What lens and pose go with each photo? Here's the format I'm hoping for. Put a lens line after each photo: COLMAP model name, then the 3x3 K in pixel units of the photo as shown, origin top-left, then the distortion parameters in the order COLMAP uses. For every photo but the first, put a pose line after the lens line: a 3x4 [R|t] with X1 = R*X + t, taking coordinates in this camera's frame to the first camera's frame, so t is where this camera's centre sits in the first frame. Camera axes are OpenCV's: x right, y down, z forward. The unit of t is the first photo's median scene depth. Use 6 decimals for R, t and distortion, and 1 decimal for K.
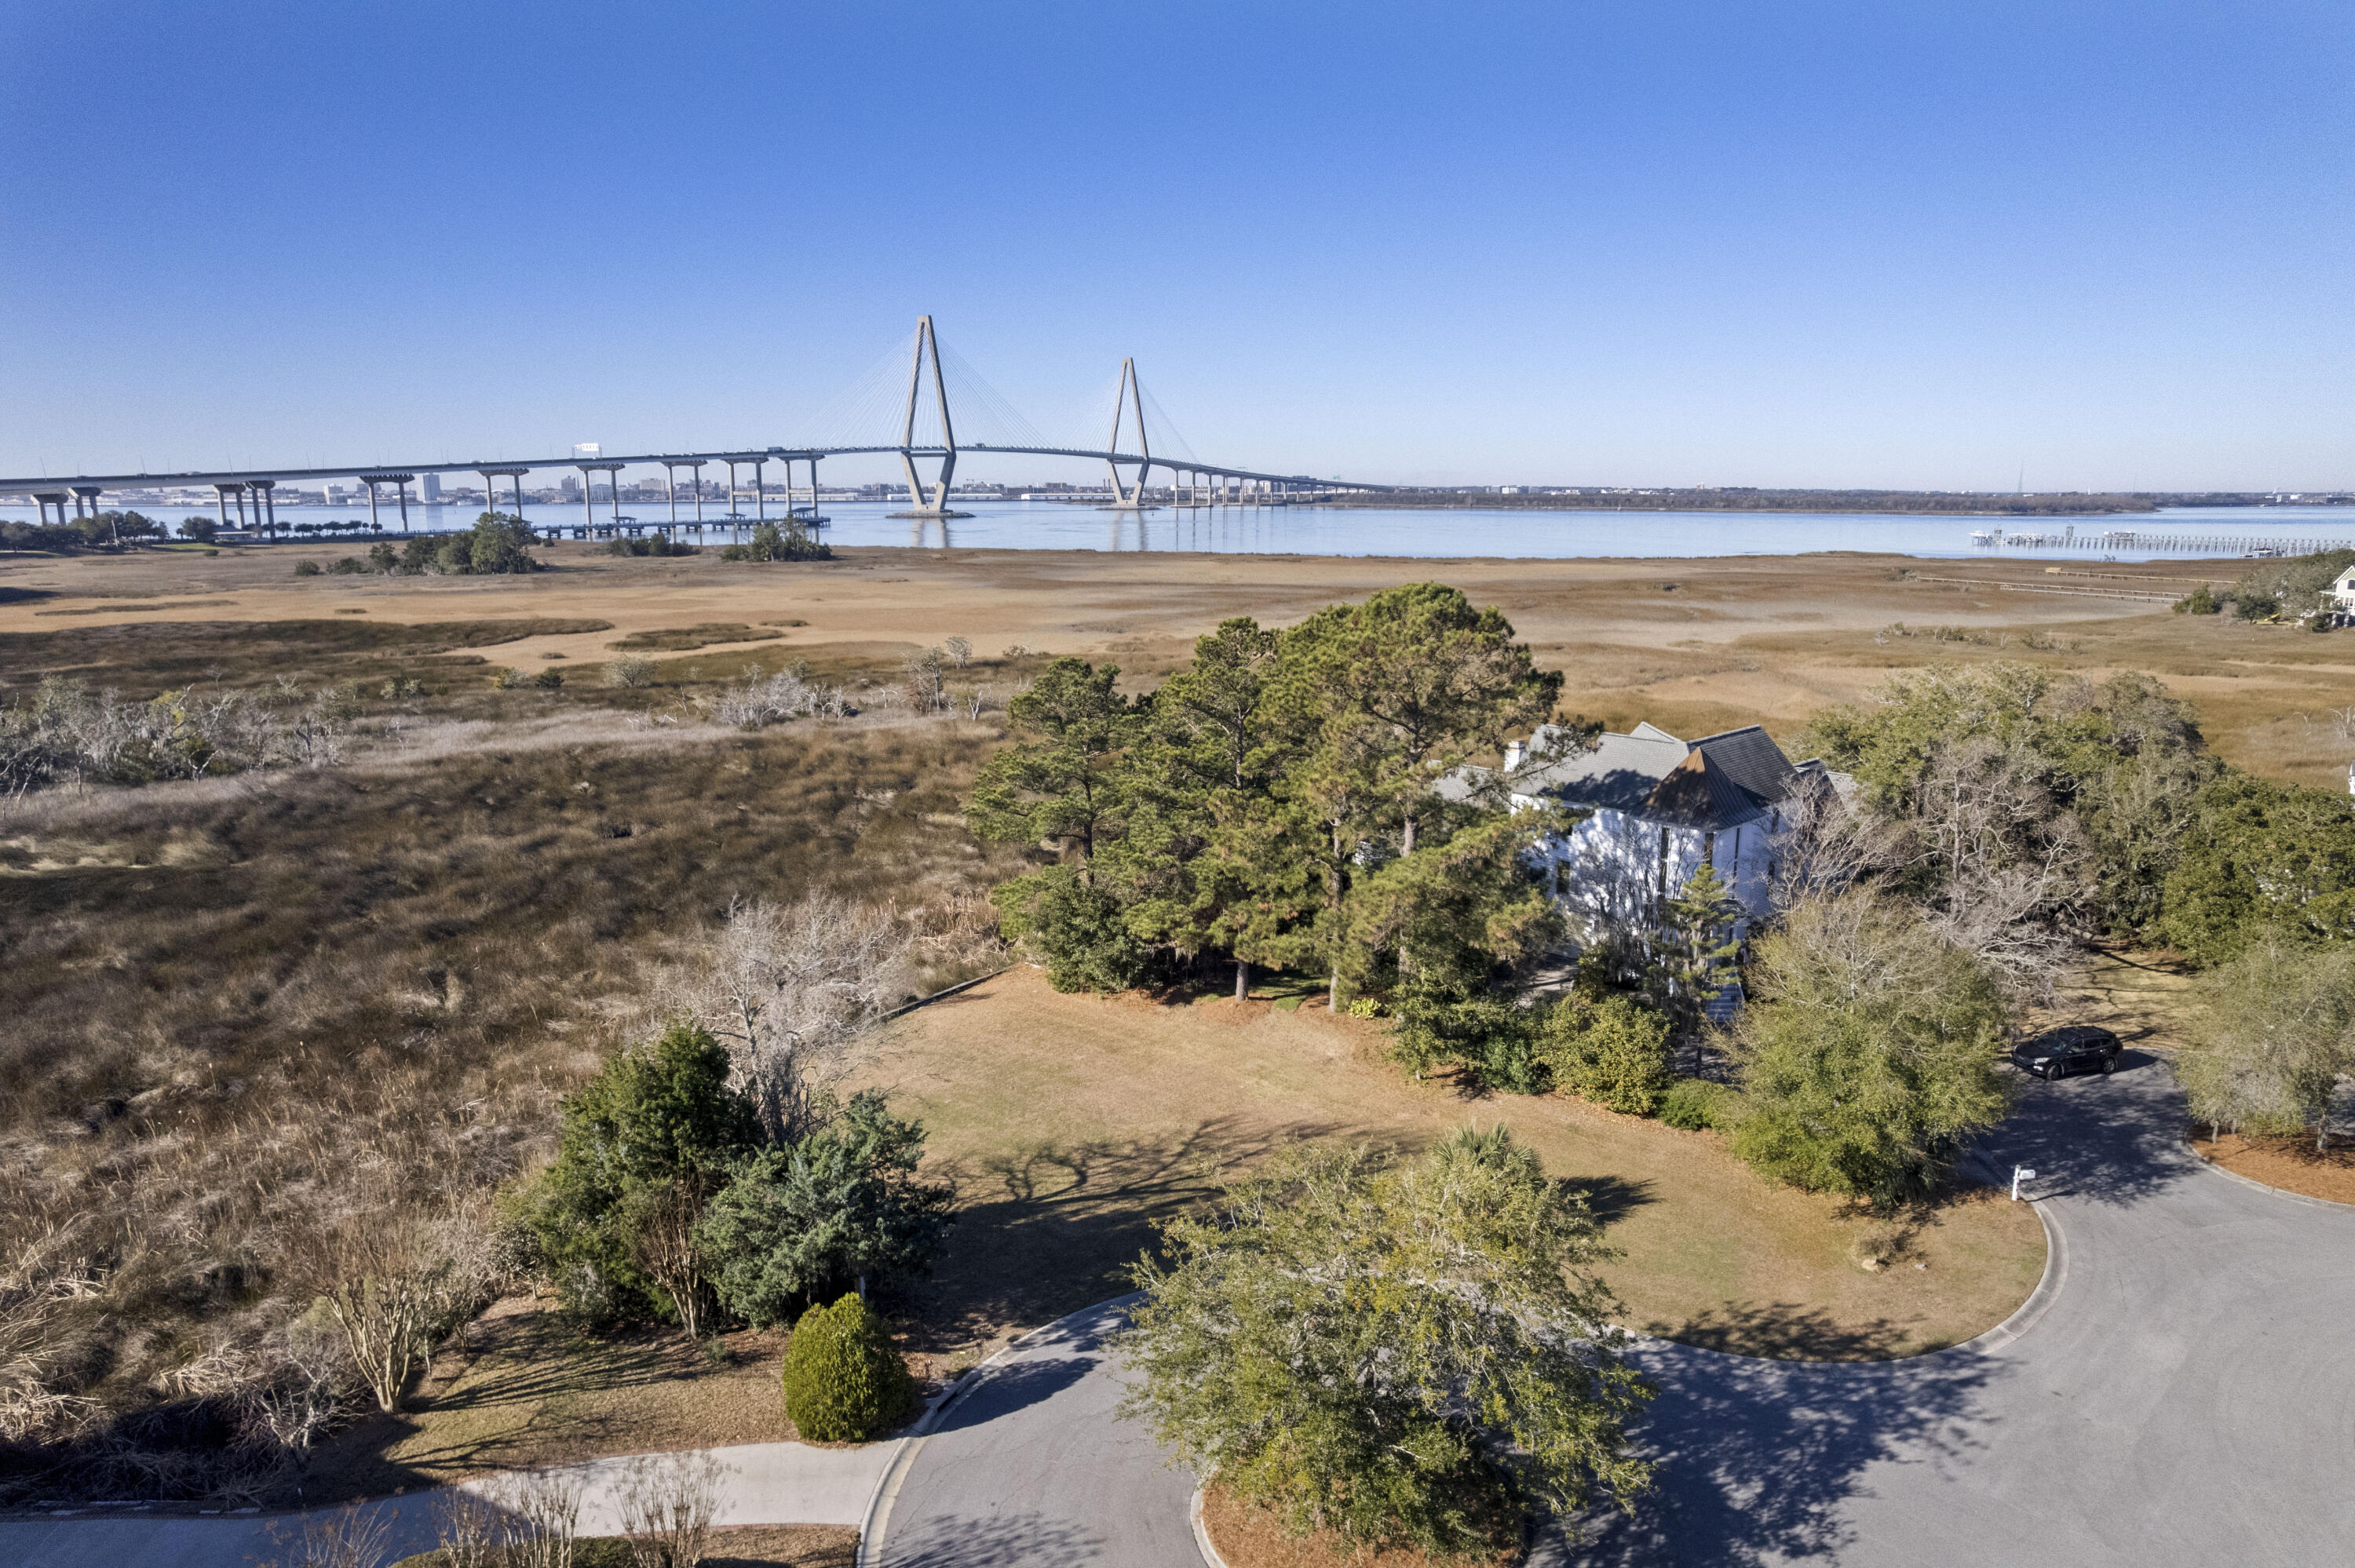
lens RADIAL K [[1519.0, 0, 1179.0], [0, 1519.0, 783.7], [0, 0, 1]] dist [-0.059793, 0.051036]
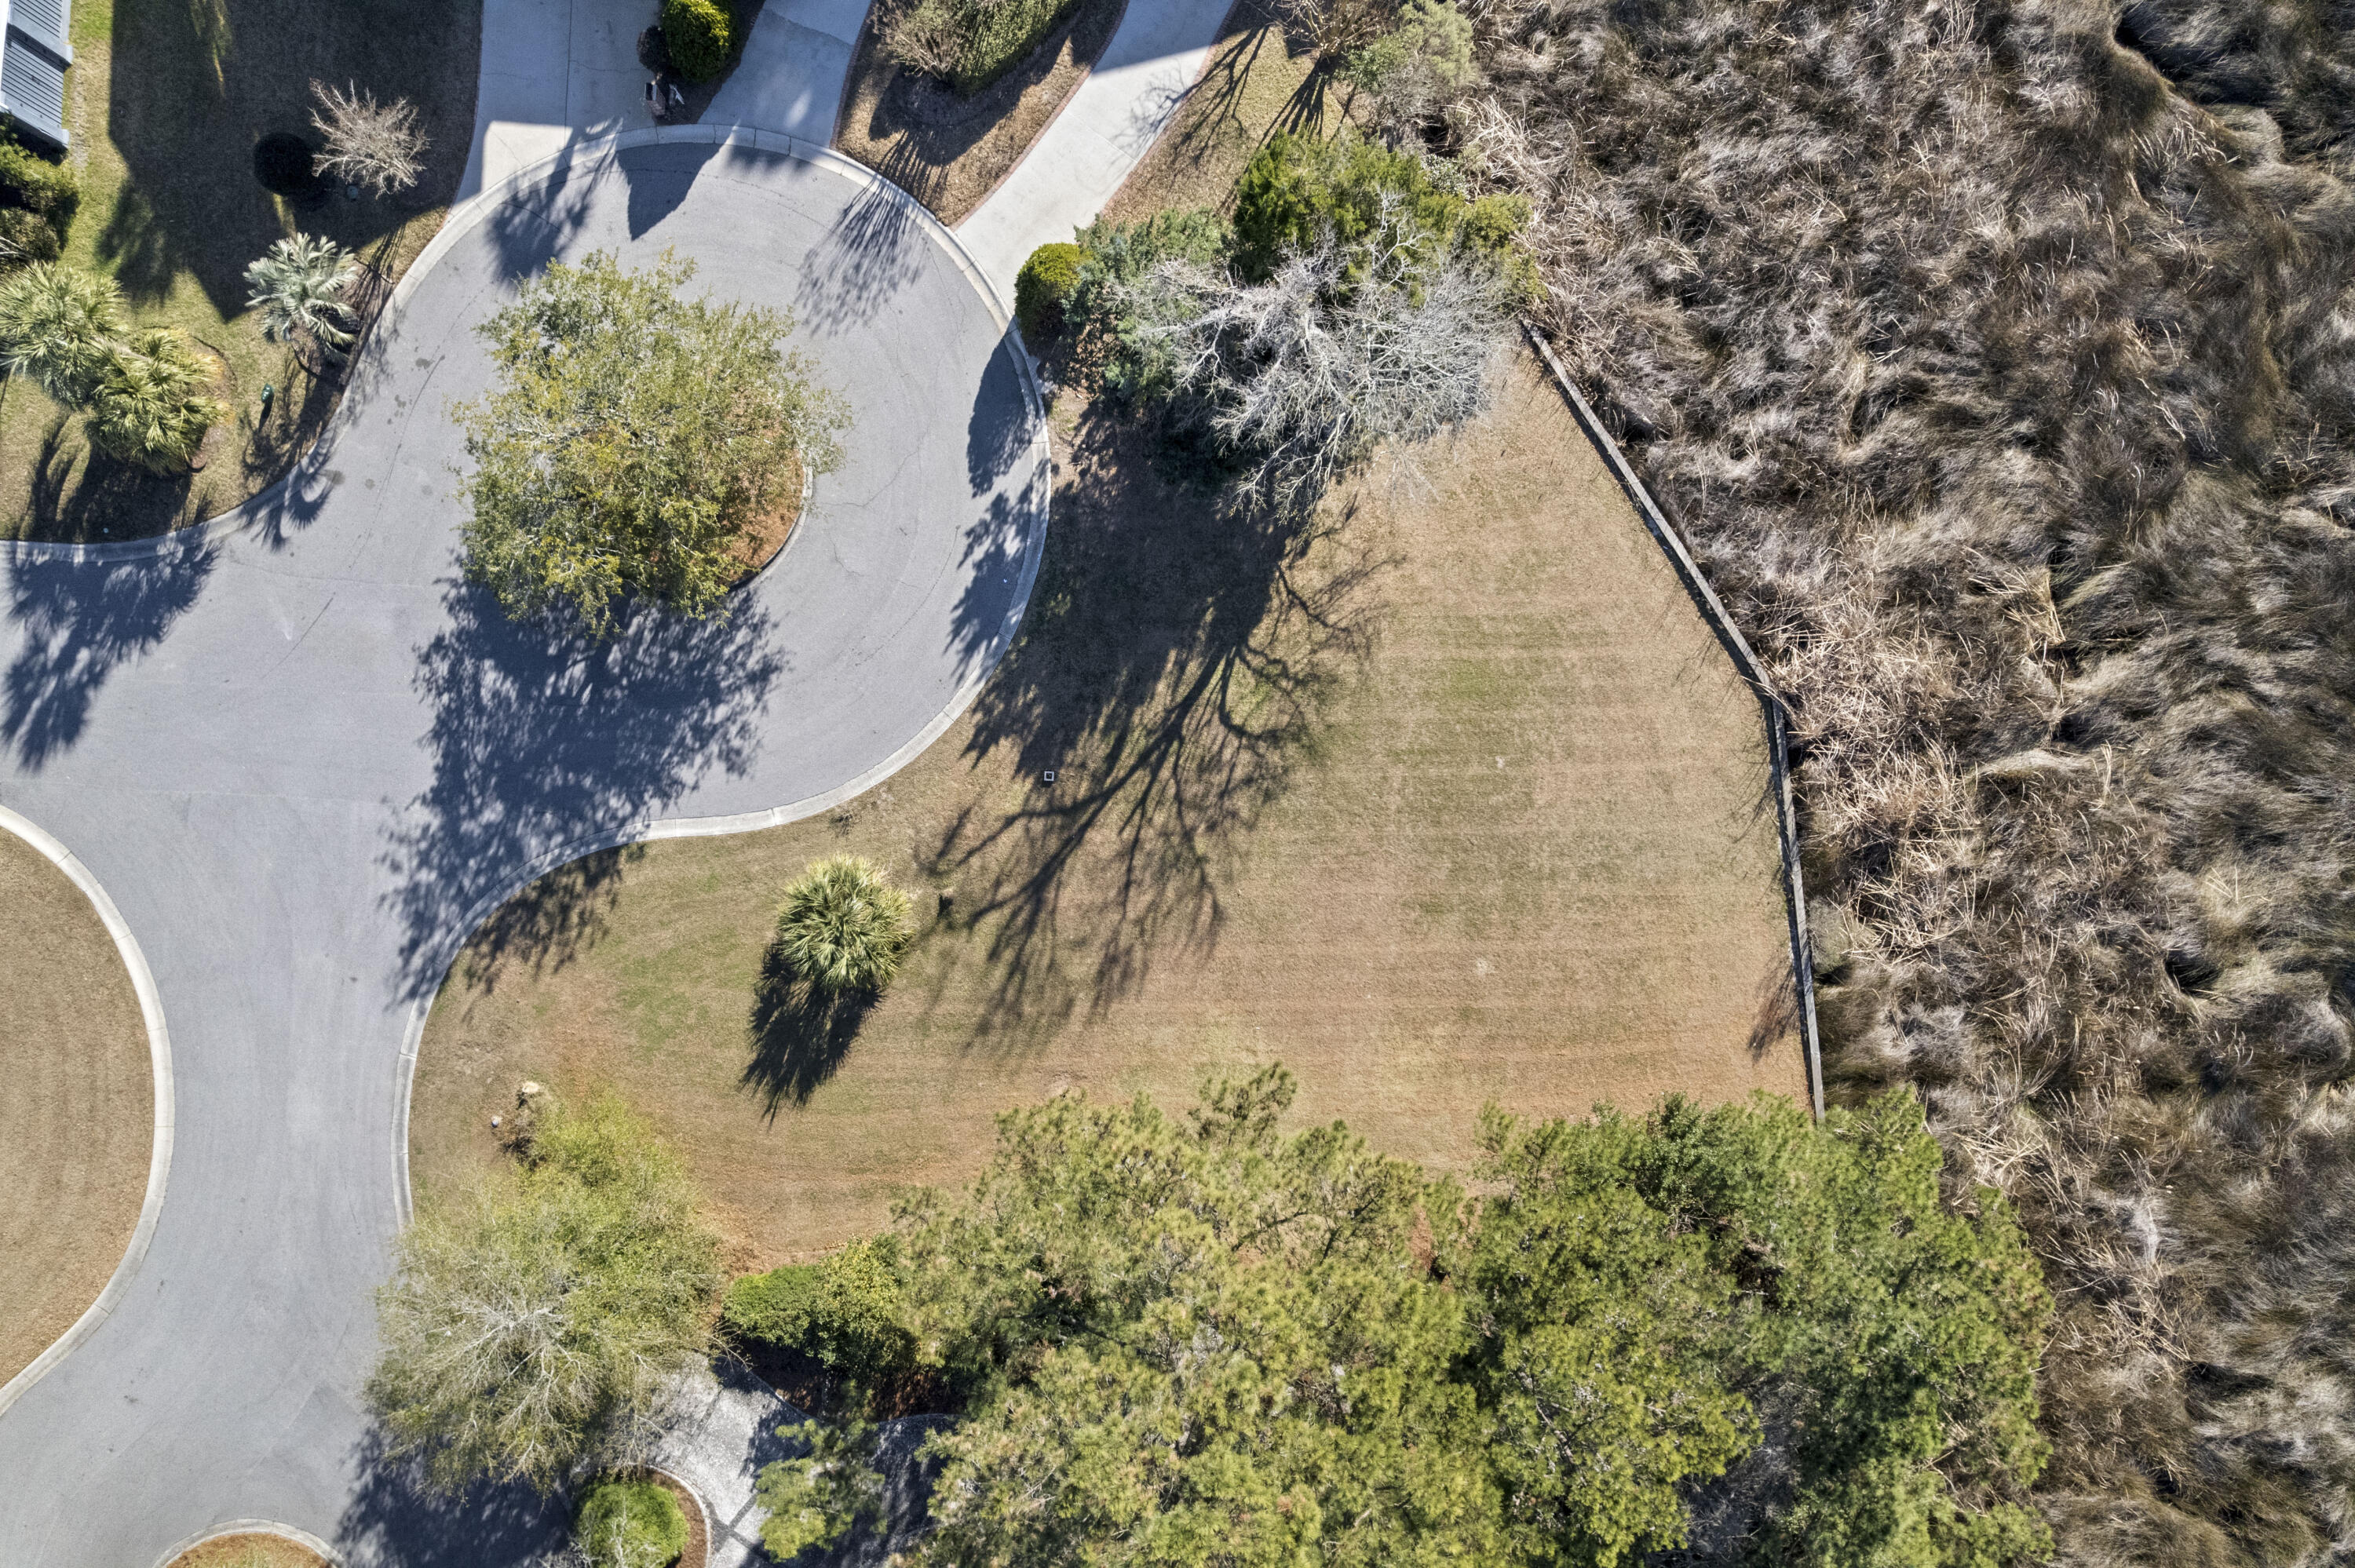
lens RADIAL K [[1519.0, 0, 1175.8], [0, 1519.0, 785.0], [0, 0, 1]] dist [-0.059793, 0.051036]
pose [[-0.742249, 0.670123, 0.000827, -0.015532], [-0.131652, -0.147032, 0.980331, -0.664681], [0.657064, 0.727541, 0.197358, 0.837762]]
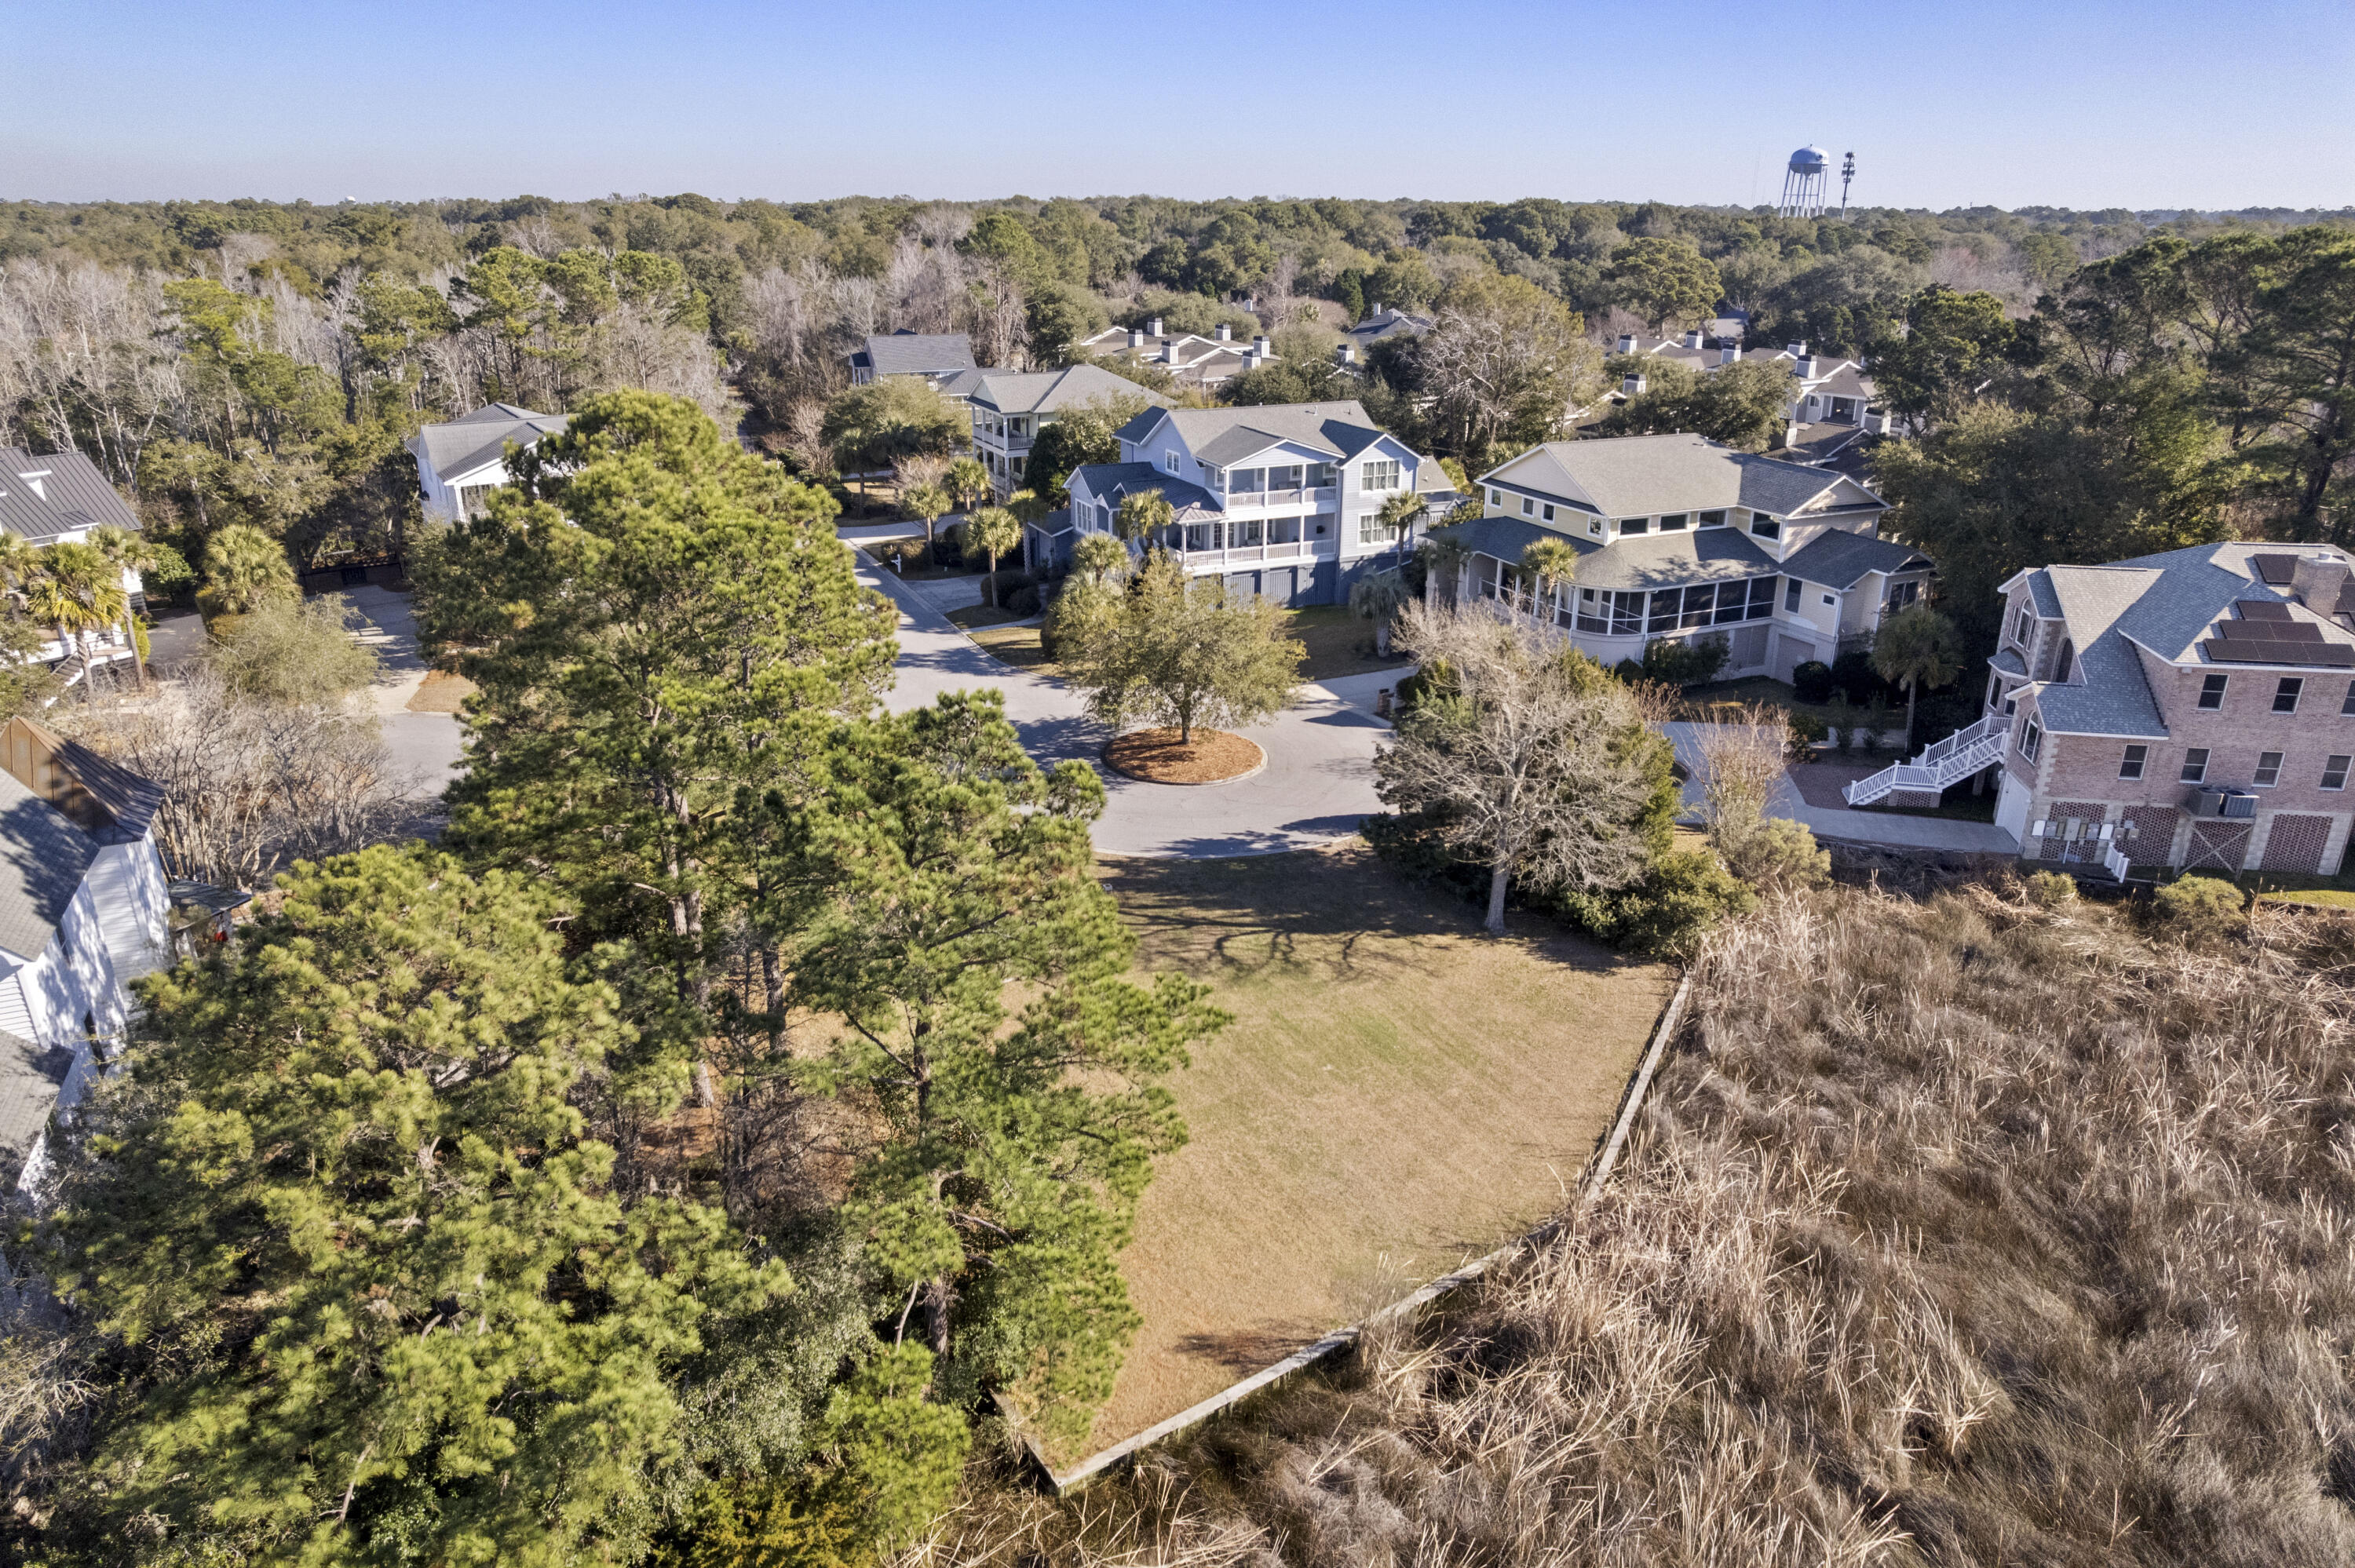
lens RADIAL K [[1519.0, 0, 1177.6], [0, 1519.0, 783.1], [0, 0, 1]] dist [-0.059793, 0.051036]
pose [[-0.940898, -0.122615, 0.315715, -0.353112], [0.065770, 0.848275, 0.525455, -0.375971], [-0.332242, 0.515165, -0.790076, 1.795875]]
